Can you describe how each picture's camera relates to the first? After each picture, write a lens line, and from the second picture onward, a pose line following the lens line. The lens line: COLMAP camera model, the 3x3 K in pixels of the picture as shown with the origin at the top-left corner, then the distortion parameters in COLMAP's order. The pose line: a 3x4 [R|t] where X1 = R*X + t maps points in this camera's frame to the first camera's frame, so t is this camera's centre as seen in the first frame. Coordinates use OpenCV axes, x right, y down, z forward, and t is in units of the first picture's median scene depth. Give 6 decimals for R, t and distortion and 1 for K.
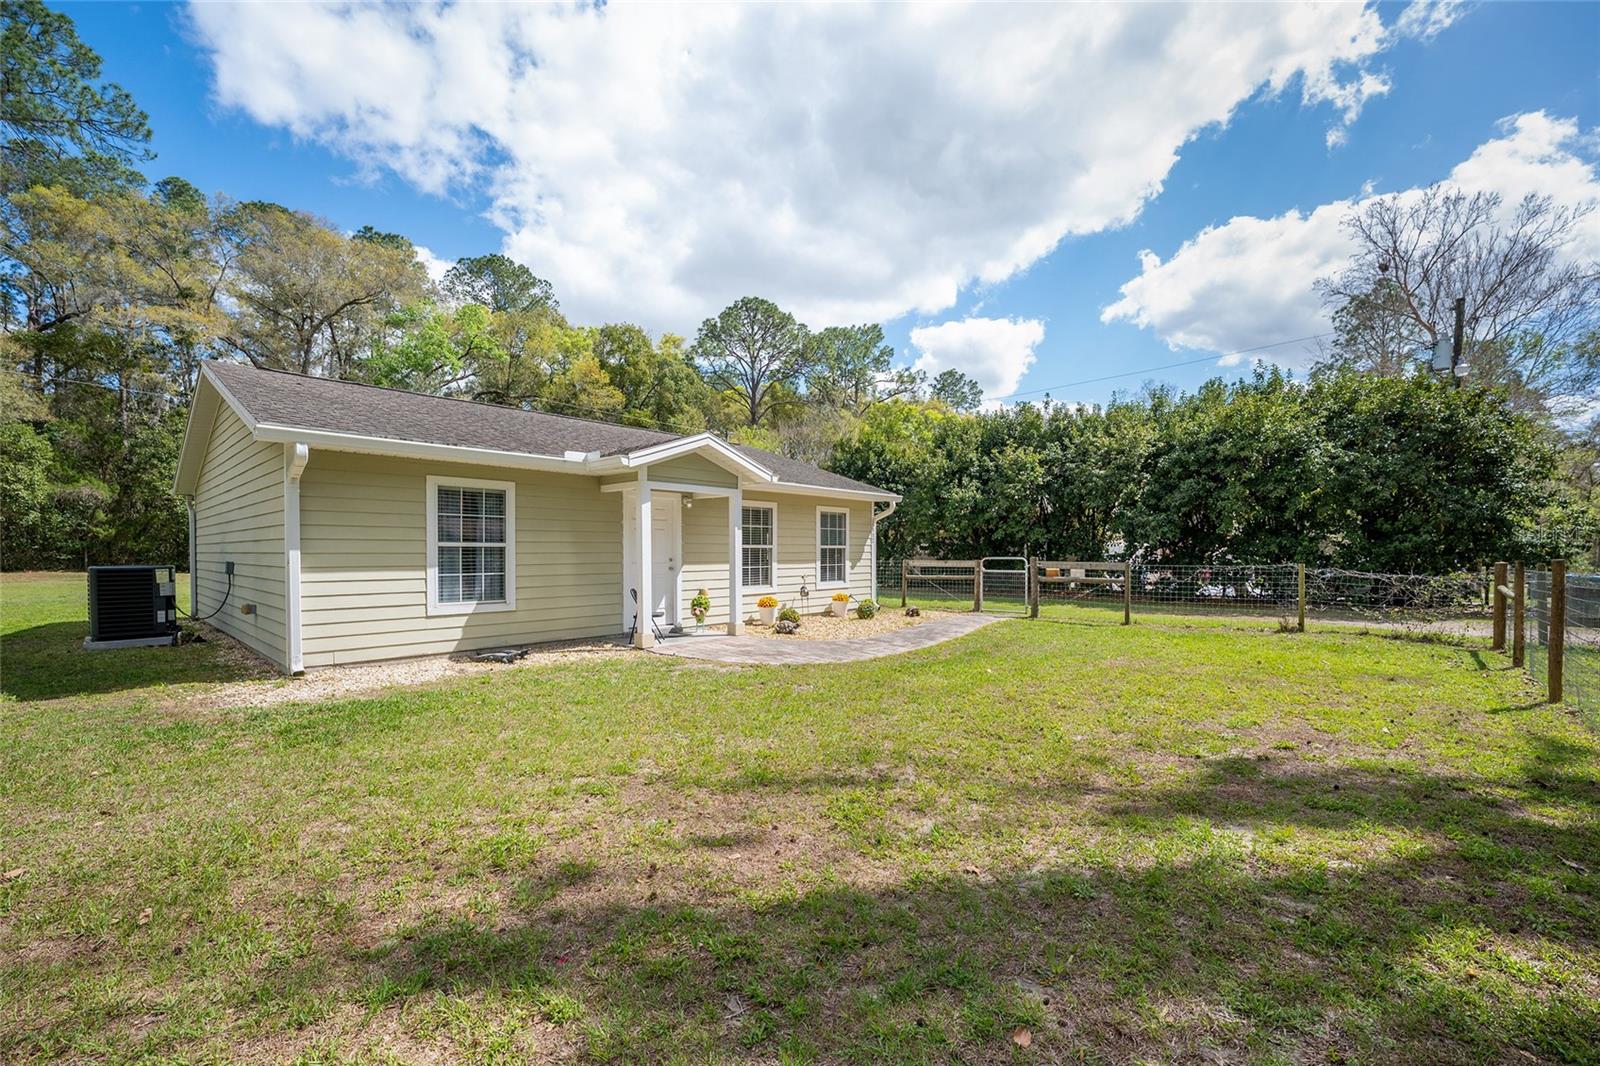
lens RADIAL K [[642.7, 0, 801.4], [0, 642.7, 538.2], [0, 0, 1]] dist [-0.016380, 0.000179]
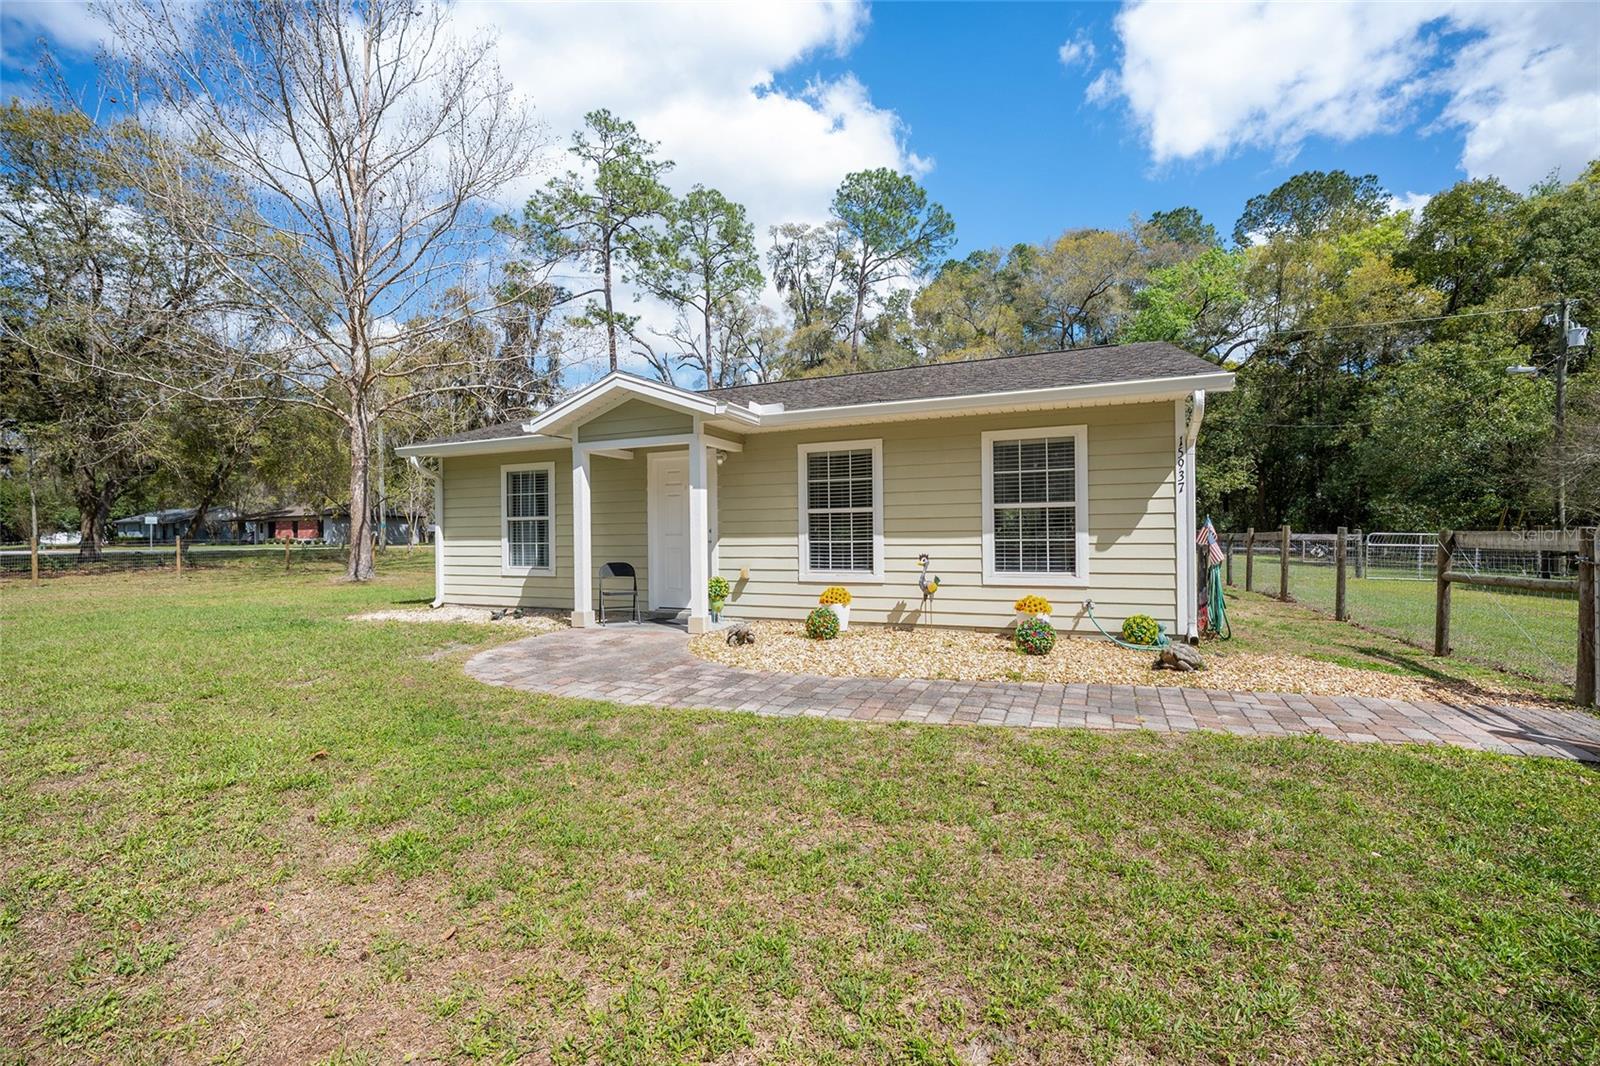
lens RADIAL K [[768.6, 0, 799.4], [0, 768.6, 525.4], [0, 0, 1]] dist [-0.000866, 0.000029]
pose [[0.271394, 0.003579, -0.962462, 0.603723], [0.040367, 0.999071, 0.015098, 0.012761], [0.961622, -0.042949, 0.270997, 0.661480]]
